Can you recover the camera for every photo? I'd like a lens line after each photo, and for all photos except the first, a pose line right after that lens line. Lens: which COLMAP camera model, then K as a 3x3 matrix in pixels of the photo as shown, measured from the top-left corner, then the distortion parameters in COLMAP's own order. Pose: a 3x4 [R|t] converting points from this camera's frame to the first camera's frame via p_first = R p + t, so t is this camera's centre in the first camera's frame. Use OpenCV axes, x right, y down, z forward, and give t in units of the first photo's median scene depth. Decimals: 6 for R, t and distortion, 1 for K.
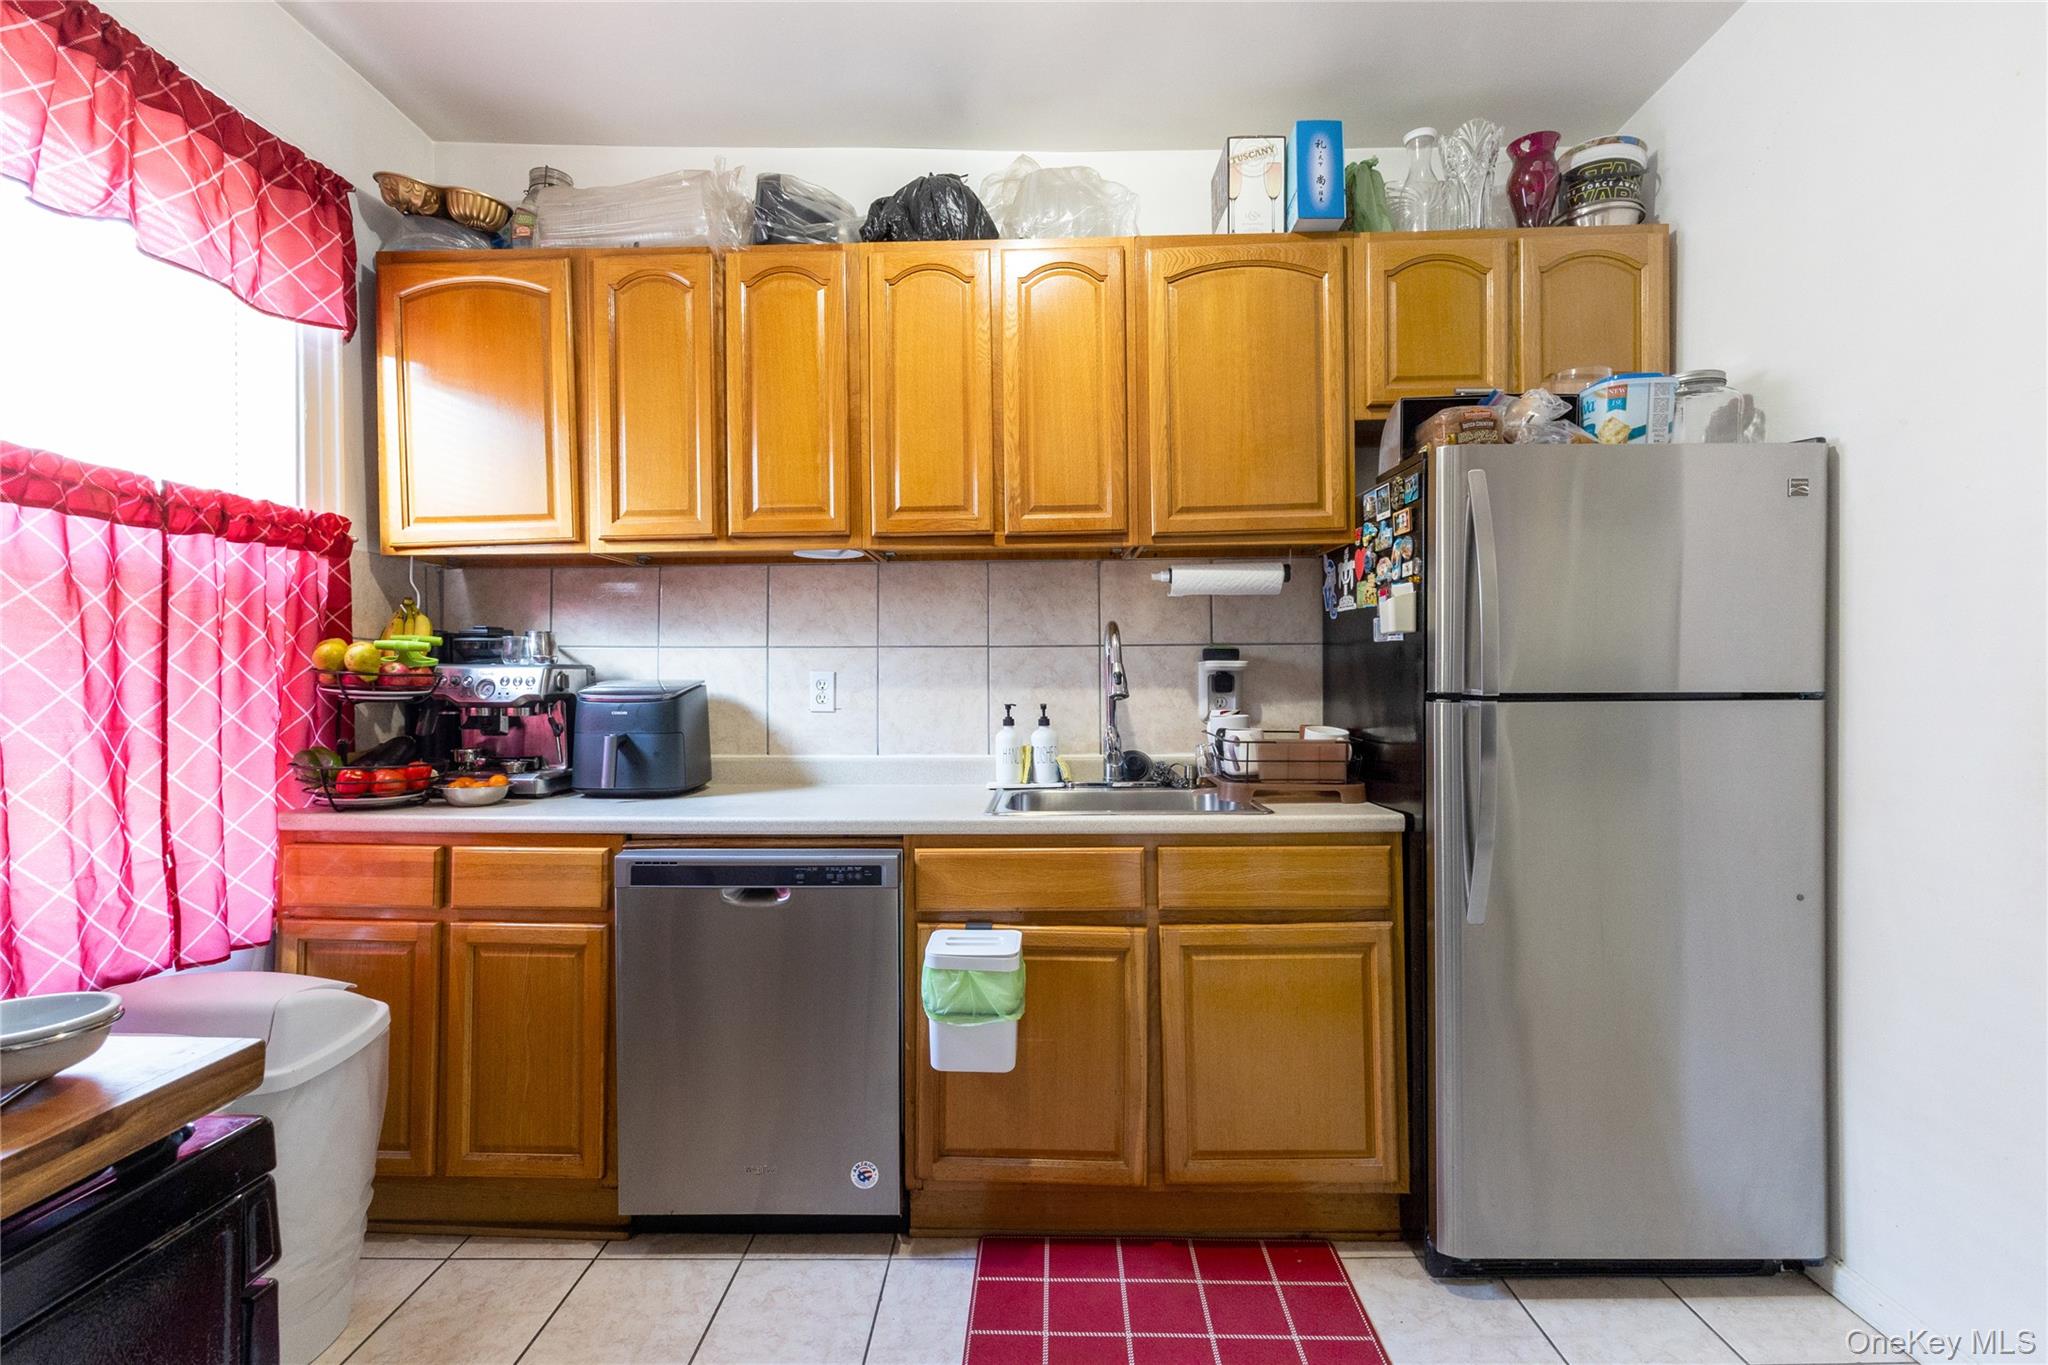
lens RADIAL K [[937.0, 0, 1030.2], [0, 937.0, 676.3], [0, 0, 1]] dist [0.003353, 0.000815]
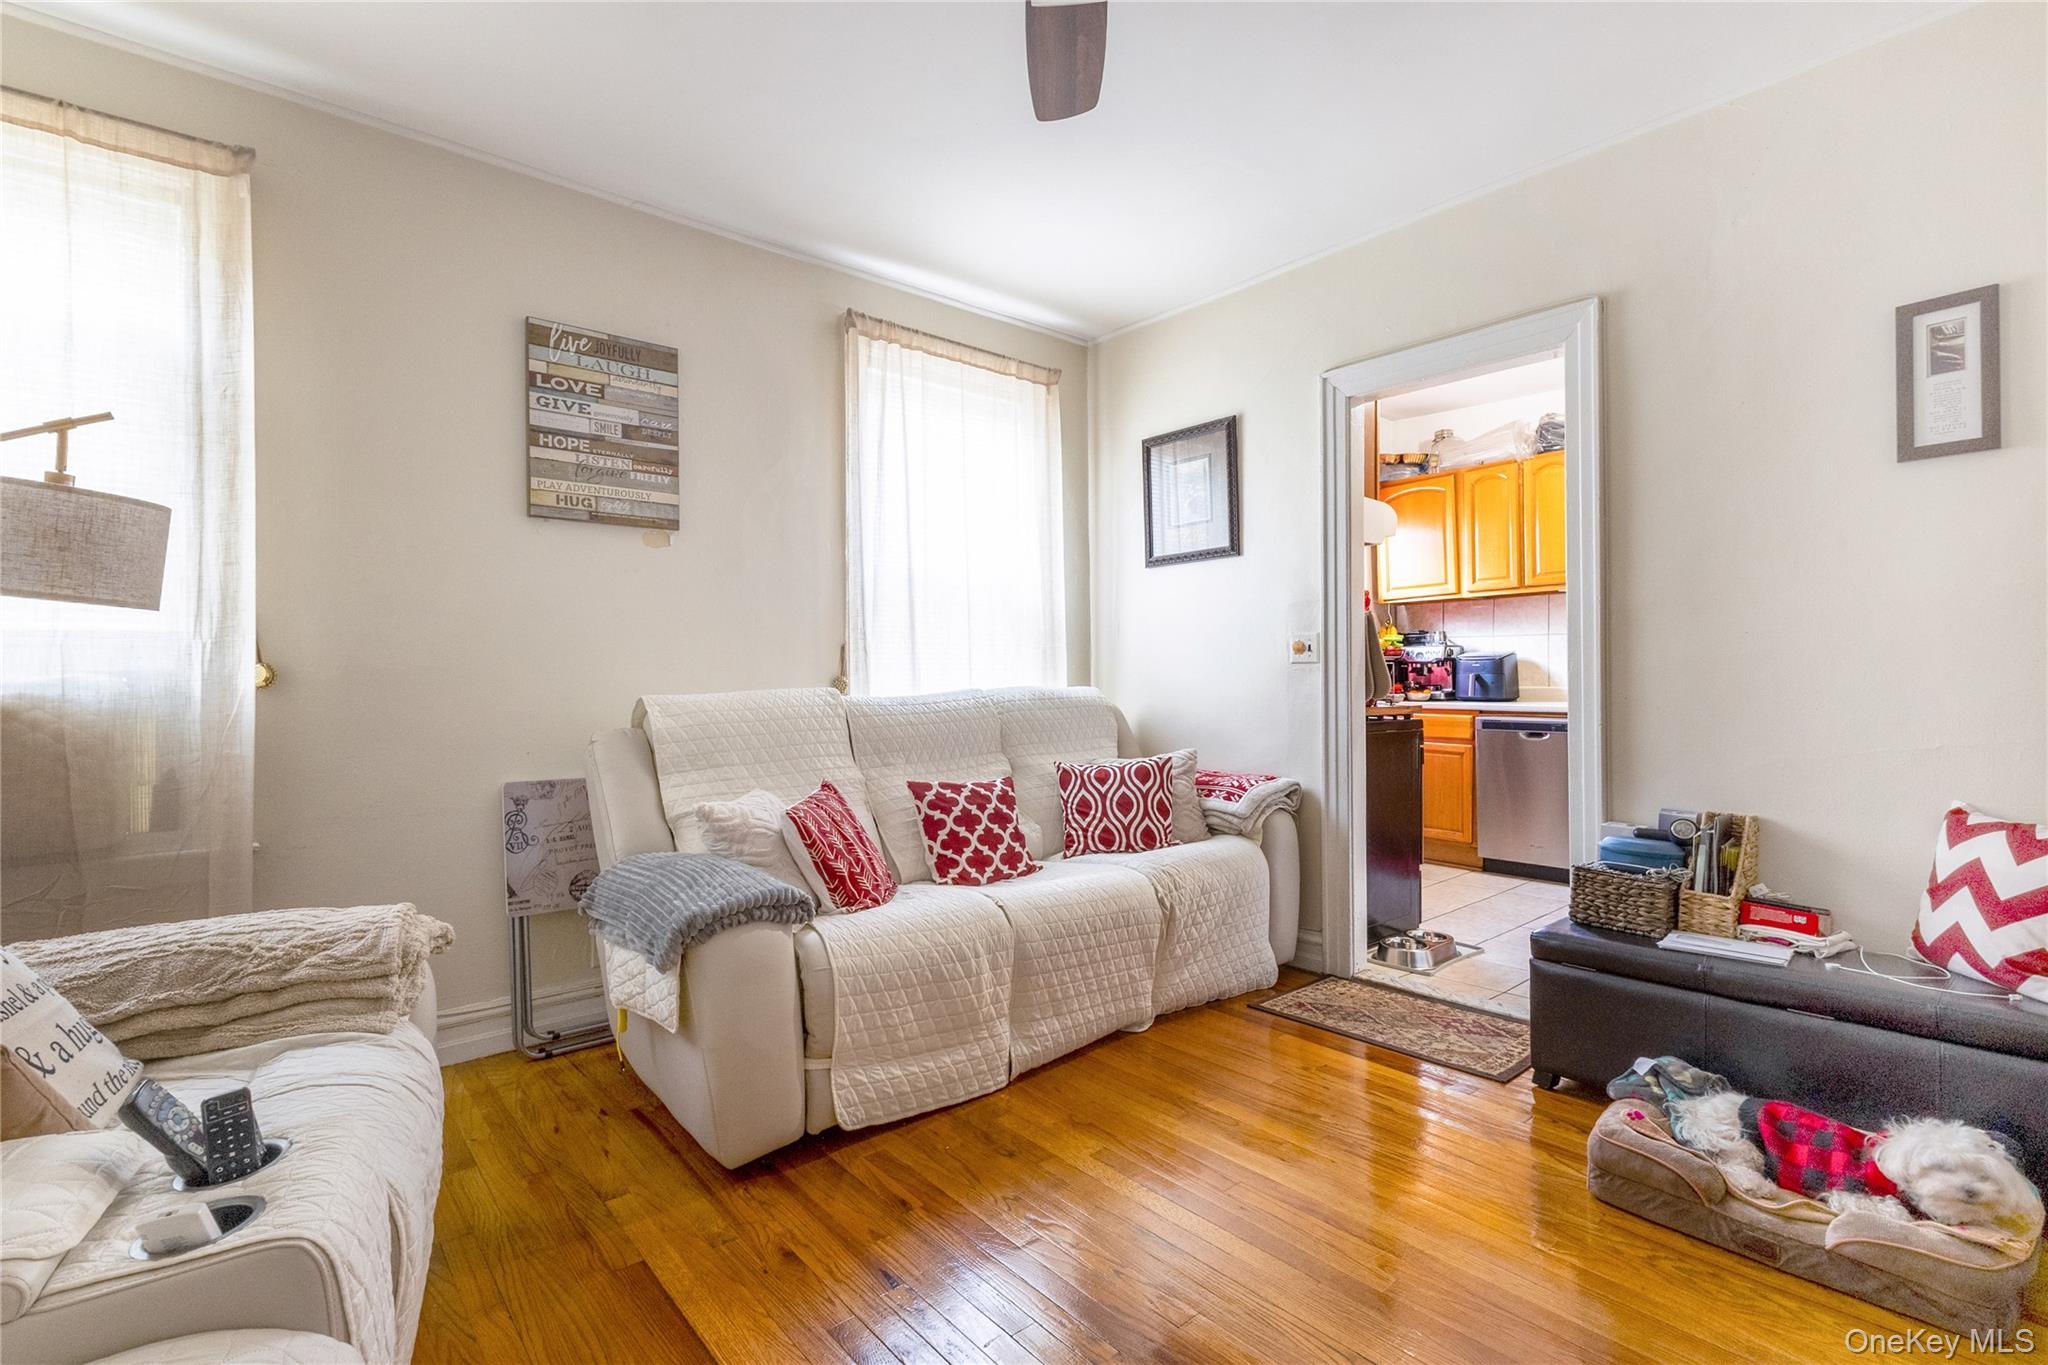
lens RADIAL K [[937.0, 0, 1030.2], [0, 937.0, 676.3], [0, 0, 1]] dist [0.003353, 0.000815]
pose [[0.671314, -0.000166, -0.741173, 0.562148], [0.008032, 0.999943, 0.007051, 0.042392], [0.741129, -0.010687, 0.671277, -1.425542]]
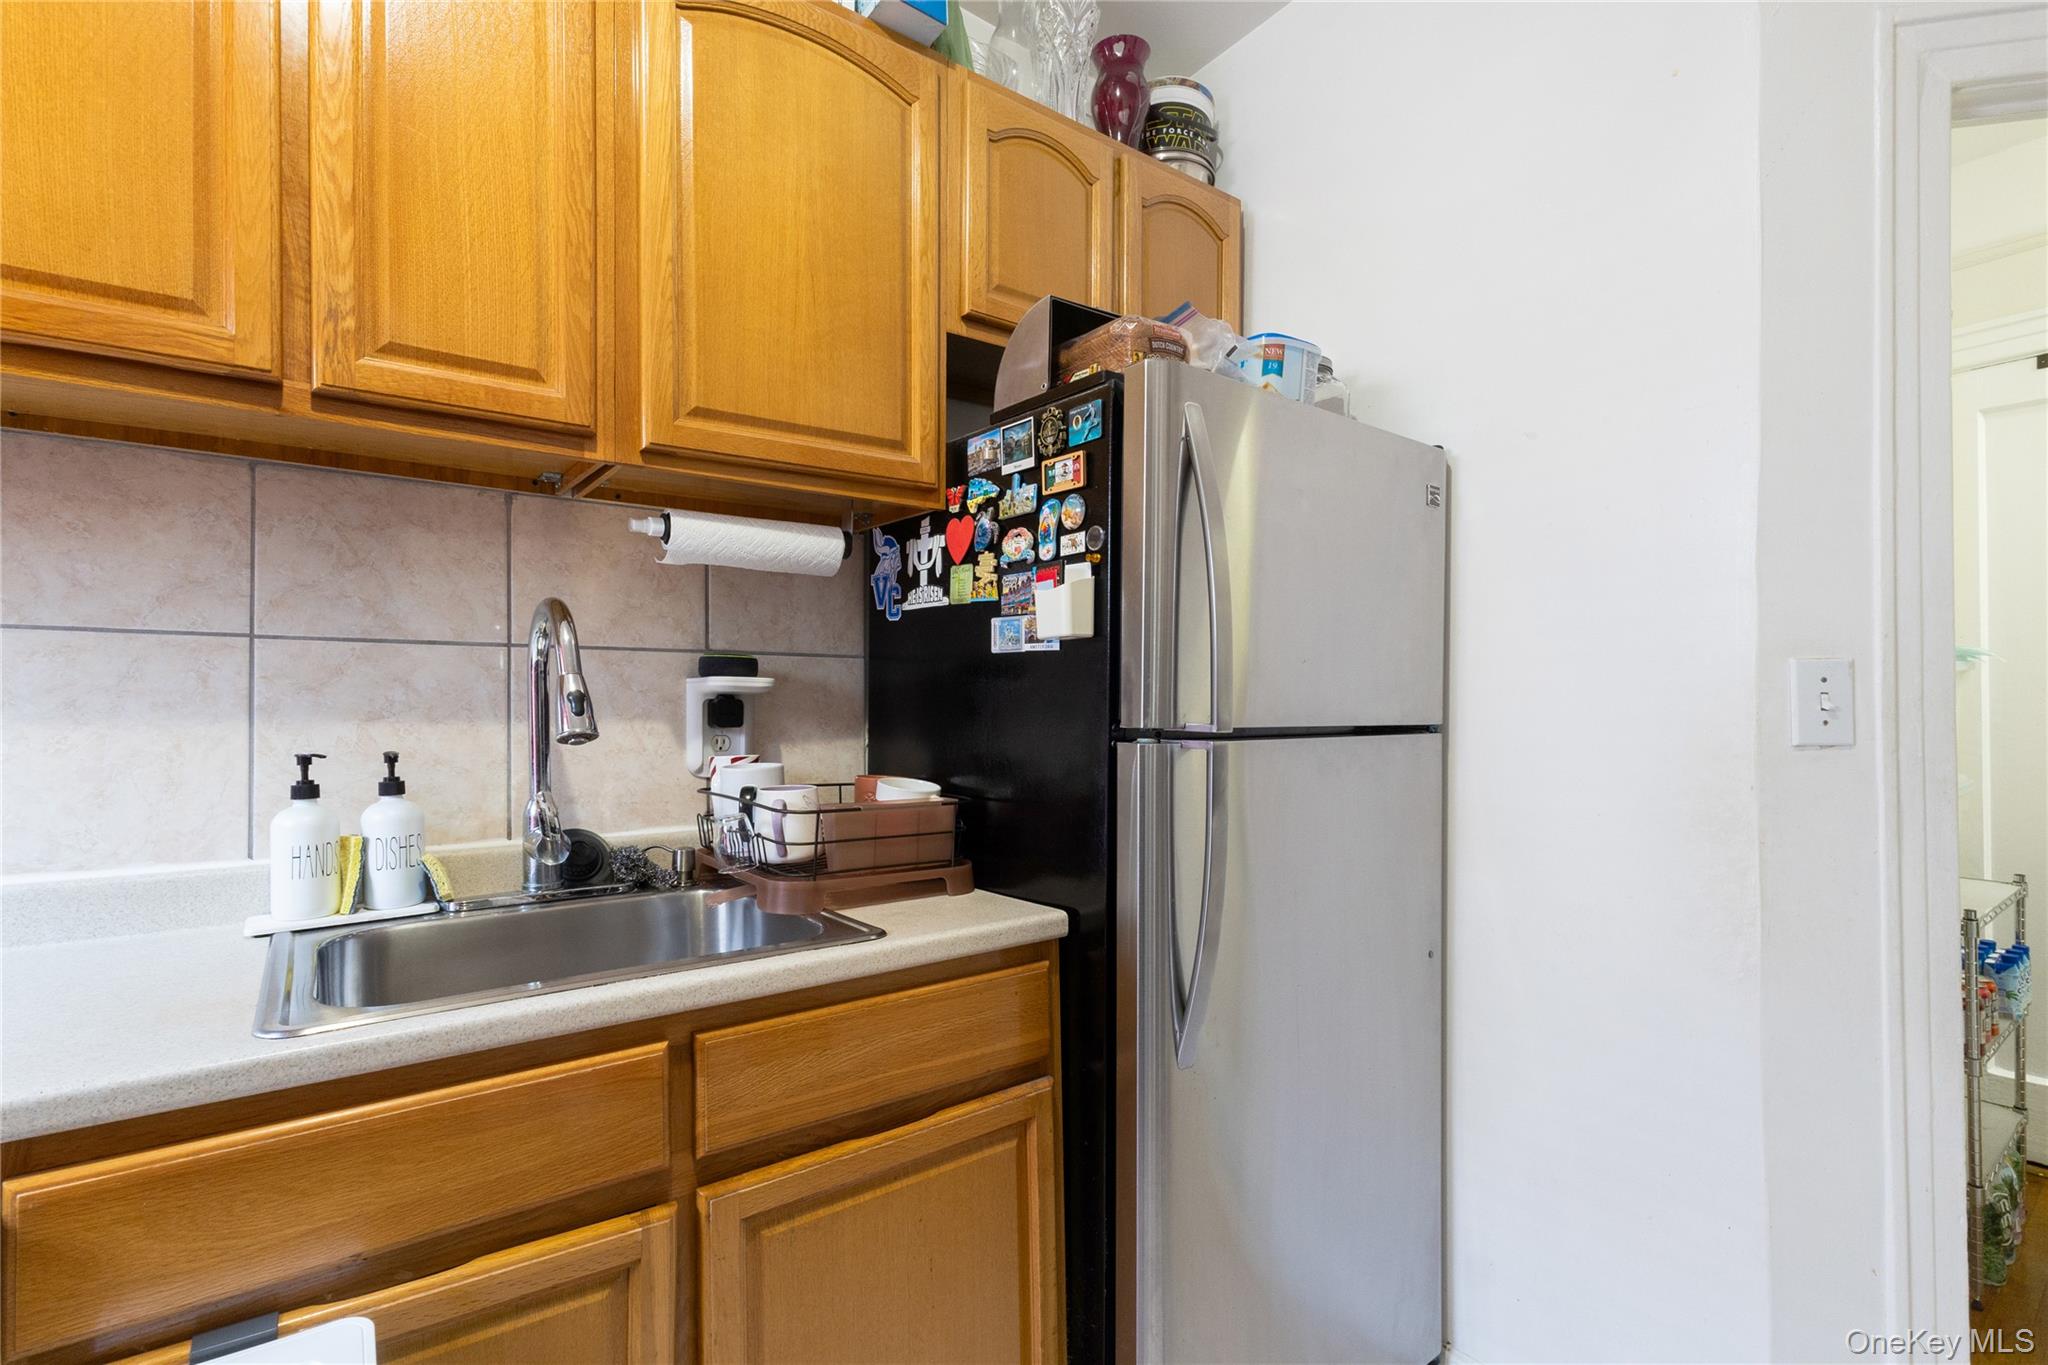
lens RADIAL K [[930.1, 0, 998.8], [0, 930.1, 698.1], [0, 0, 1]] dist [0.004406, 0.000735]
pose [[0.790328, 0.011248, 0.612581, -0.039650], [-0.007536, 0.999934, -0.008639, 0.001714], [-0.612638, 0.002211, 0.790360, 0.434936]]
